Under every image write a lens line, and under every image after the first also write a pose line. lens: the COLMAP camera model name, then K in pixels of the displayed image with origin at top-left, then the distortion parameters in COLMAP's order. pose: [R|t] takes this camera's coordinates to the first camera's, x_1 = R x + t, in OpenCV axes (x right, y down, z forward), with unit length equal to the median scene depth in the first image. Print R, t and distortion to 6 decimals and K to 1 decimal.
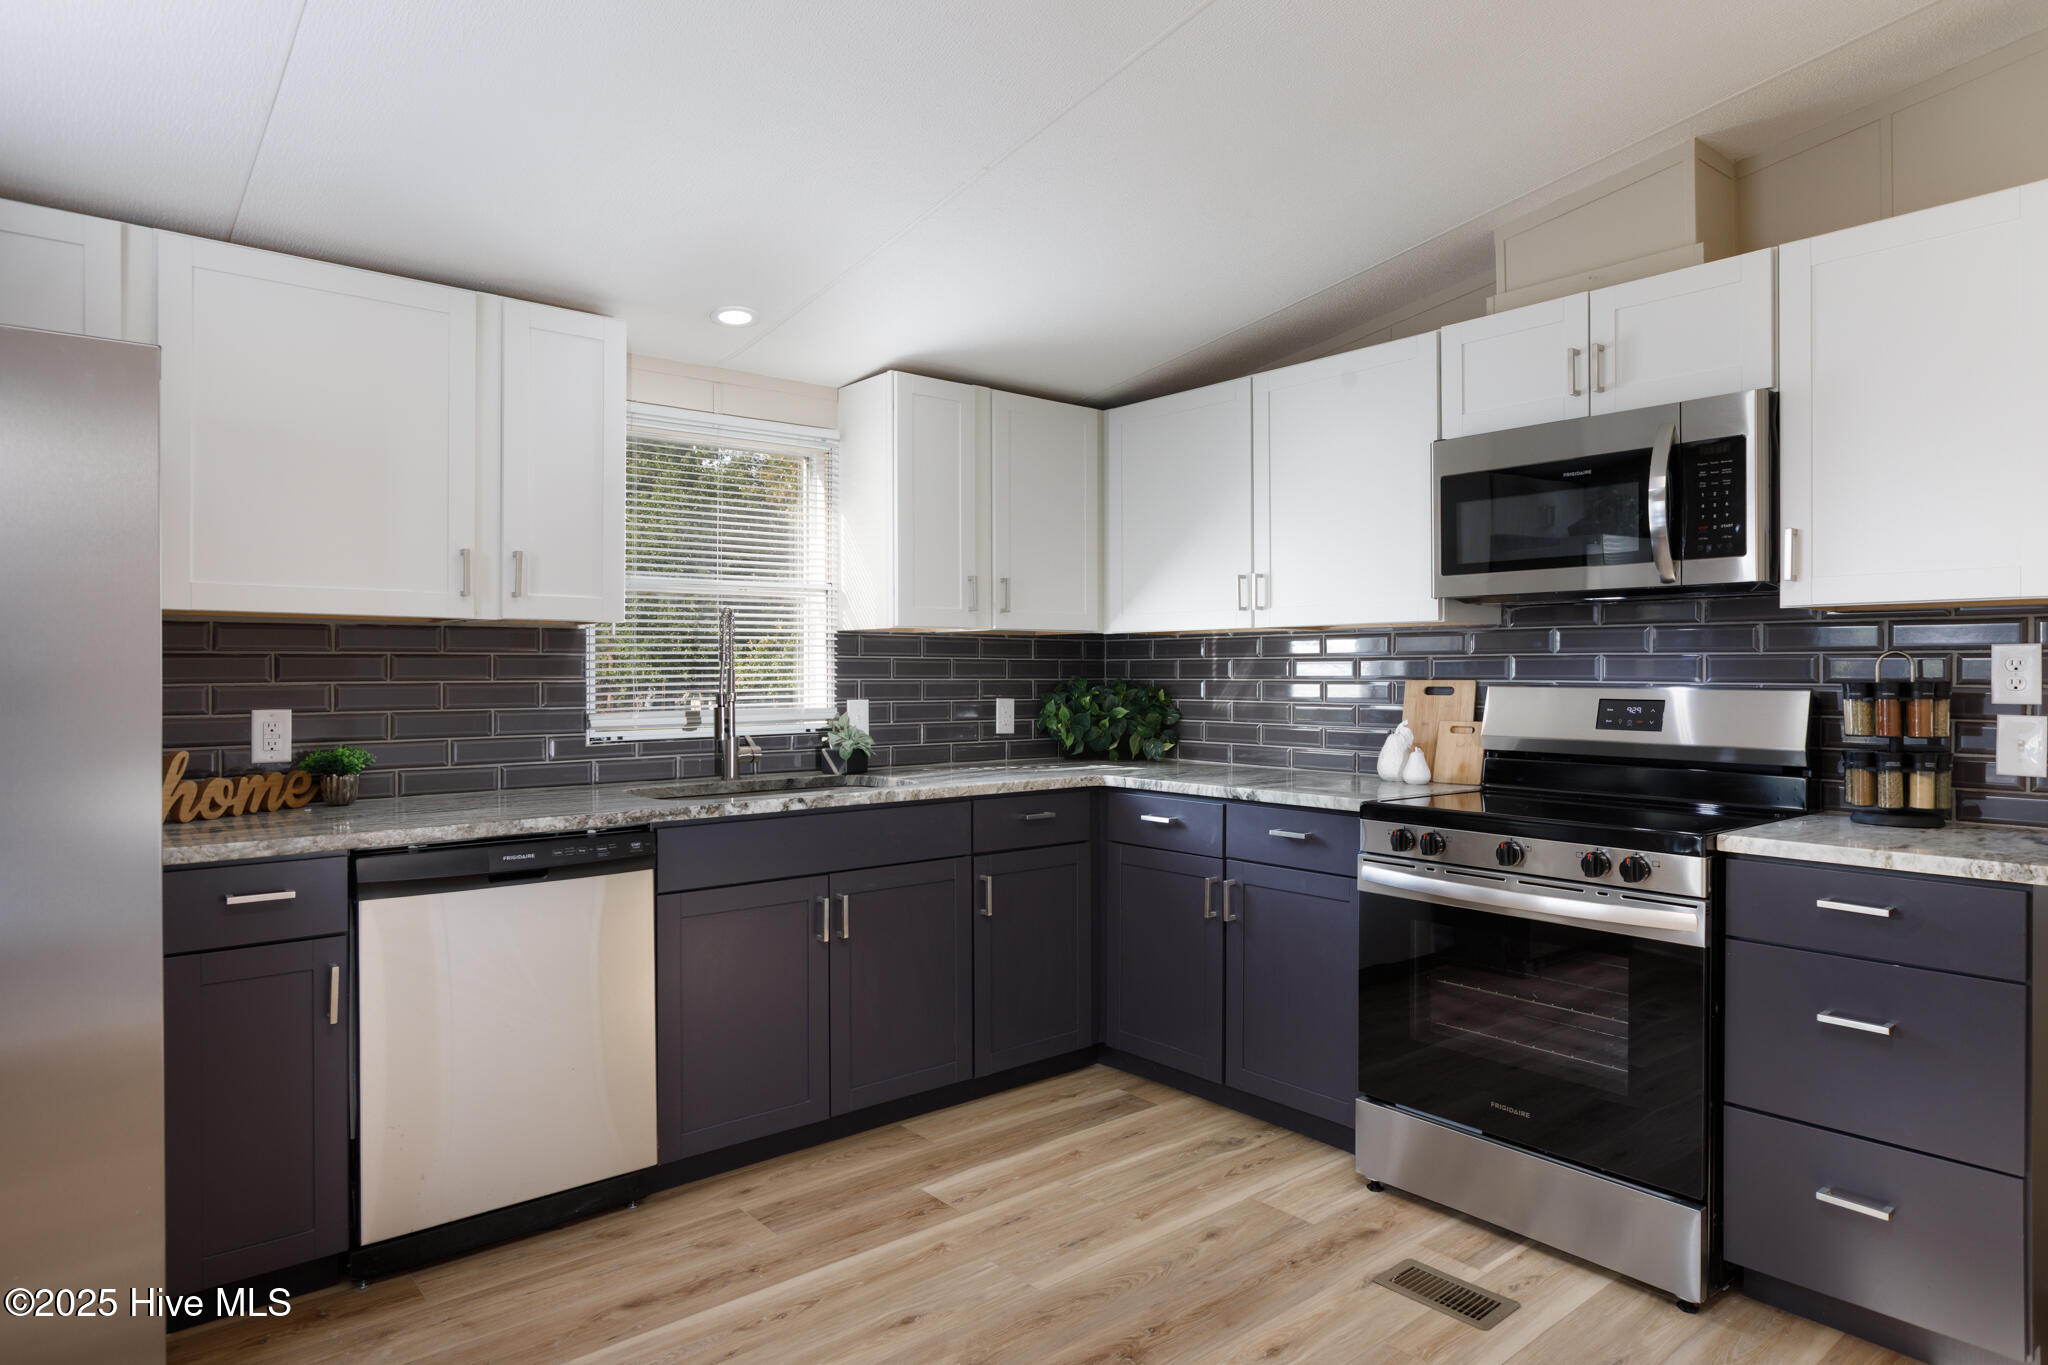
lens RADIAL K [[1189.6, 0, 1003.8], [0, 1189.6, 669.2], [0, 0, 1]] dist [0.000772, 0.000262]
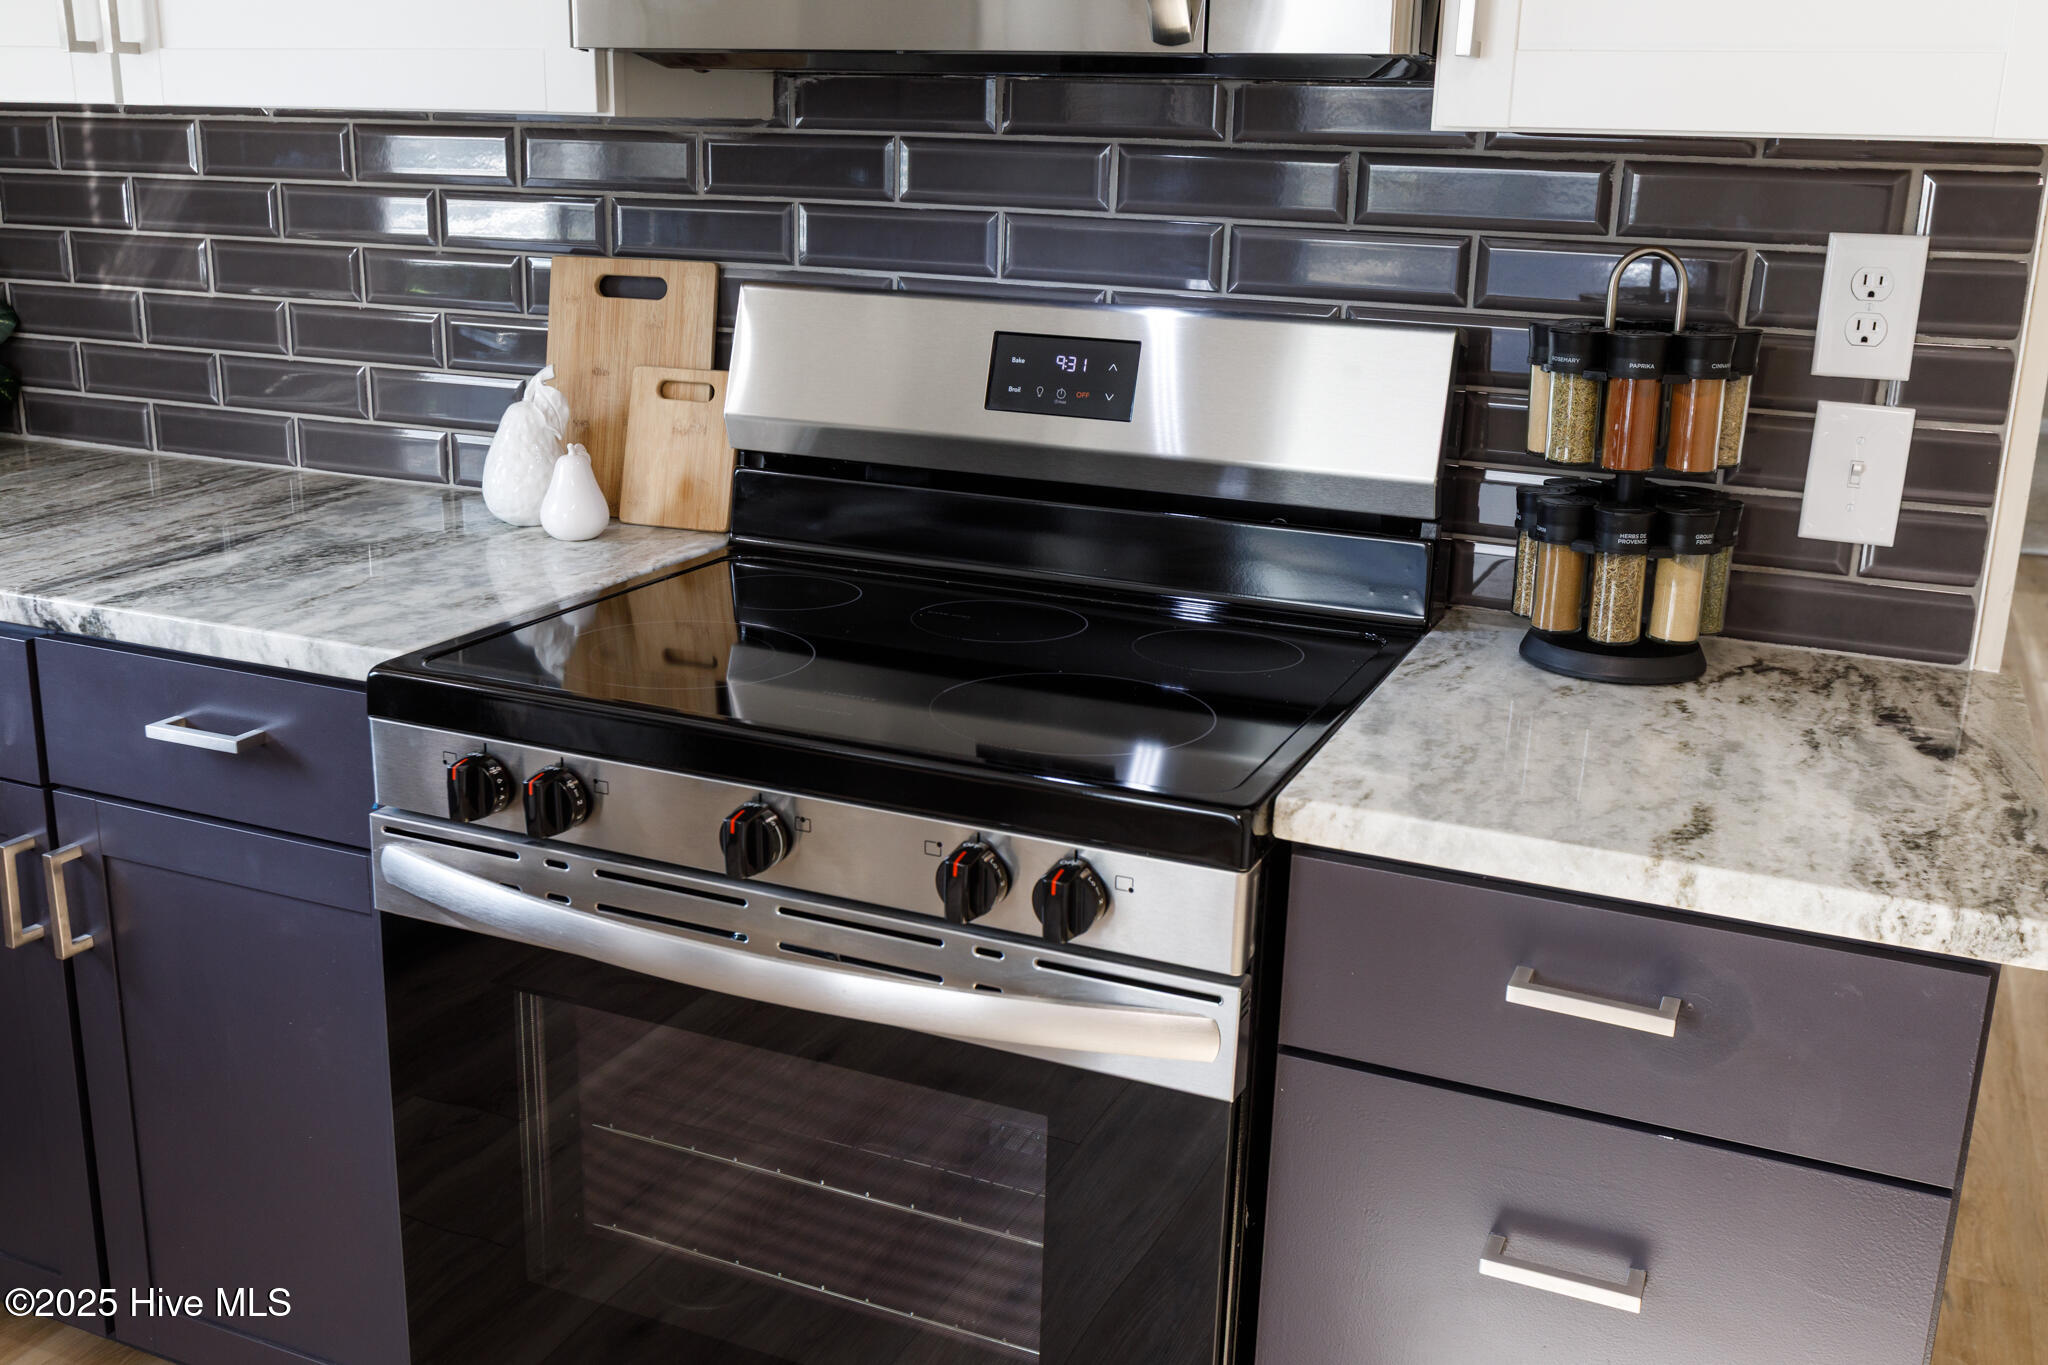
lens RADIAL K [[1860.6, 0, 1020.7], [0, 1860.6, 658.4], [0, 0, 1]] dist [-0.003905, -0.009131]
pose [[0.889811, -0.107597, 0.443463, 0.214598], [-0.022975, 0.960009, 0.279026, -0.042413], [-0.455751, -0.258468, 0.851754, 0.425661]]
